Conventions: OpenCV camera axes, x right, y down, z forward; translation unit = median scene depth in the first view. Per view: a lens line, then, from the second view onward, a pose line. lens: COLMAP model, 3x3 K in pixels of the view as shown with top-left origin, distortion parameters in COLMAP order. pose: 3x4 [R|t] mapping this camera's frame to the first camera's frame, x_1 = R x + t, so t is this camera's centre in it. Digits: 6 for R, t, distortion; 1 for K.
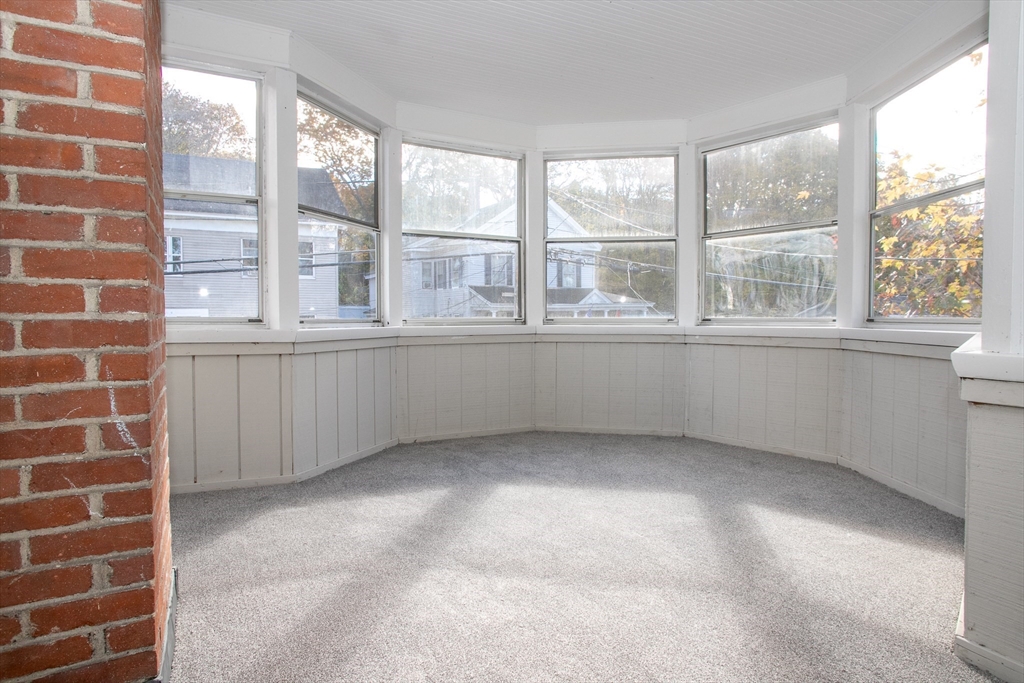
lens RADIAL K [[584.1, 0, 504.5], [0, 584.1, 337.9], [0, 0, 1]] dist [-0.068434, 0.042559]
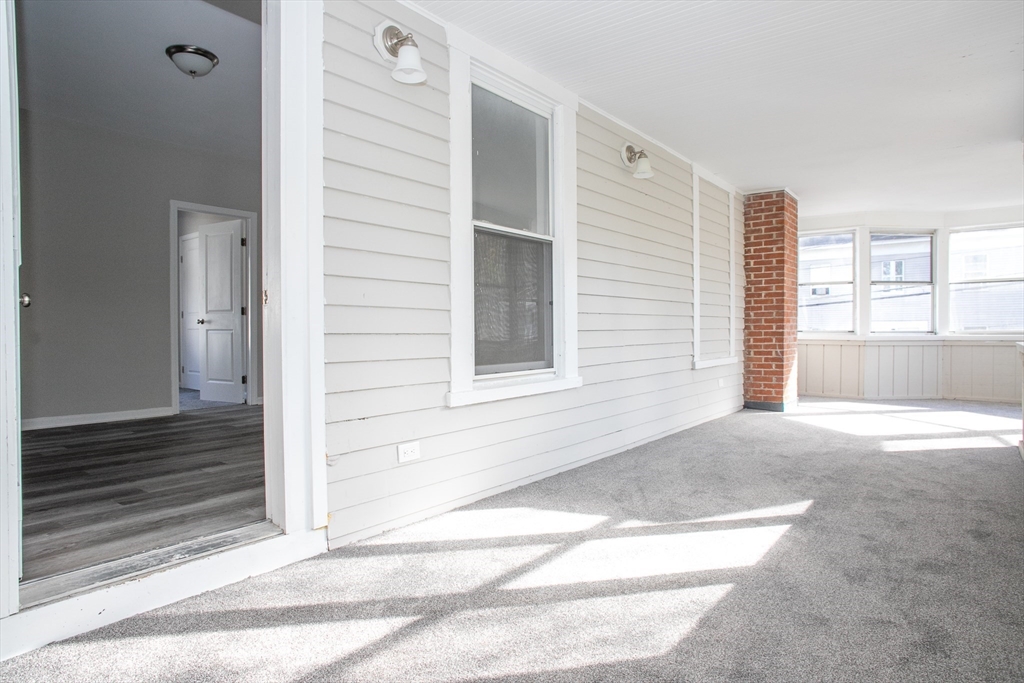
lens RADIAL K [[584.1, 0, 510.8], [0, 584.1, 342.5], [0, 0, 1]] dist [-0.068434, 0.042559]
pose [[0.396441, 0.019471, -0.917854, 3.242256], [-0.029284, 0.999535, 0.008555, 0.099629], [0.917593, 0.023487, 0.396827, -3.391429]]
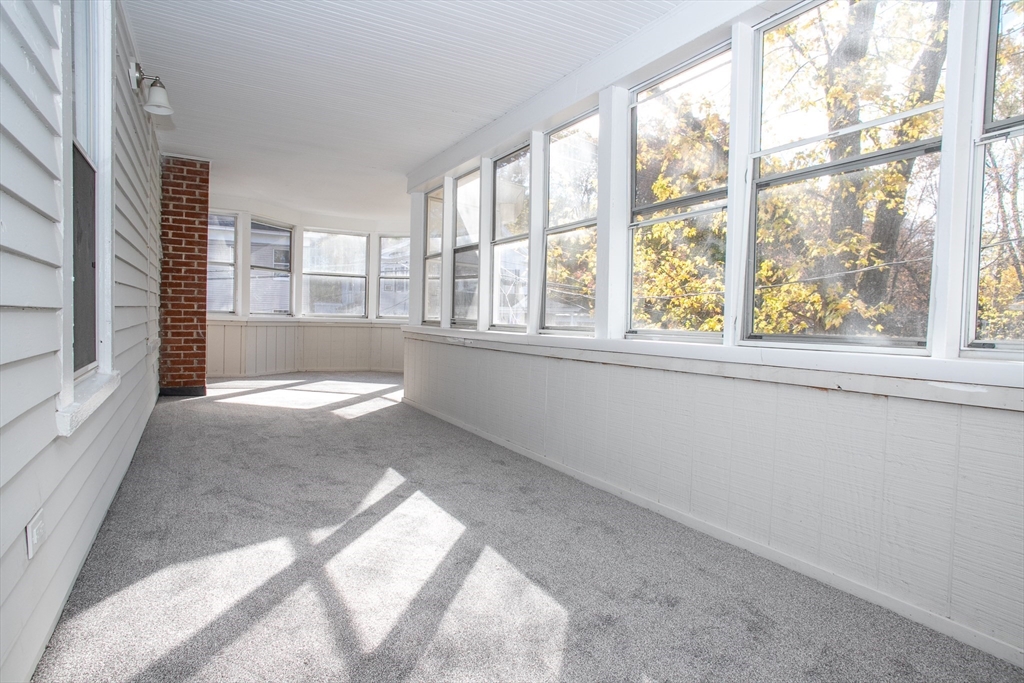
lens RADIAL K [[584.1, 0, 496.2], [0, 584.1, 343.4], [0, 0, 1]] dist [-0.068434, 0.042559]
pose [[0.999474, 0.032036, 0.005104, 1.885888], [-0.032077, 0.999453, 0.008034, 0.129822], [-0.004844, -0.008194, 0.999955, -4.038464]]
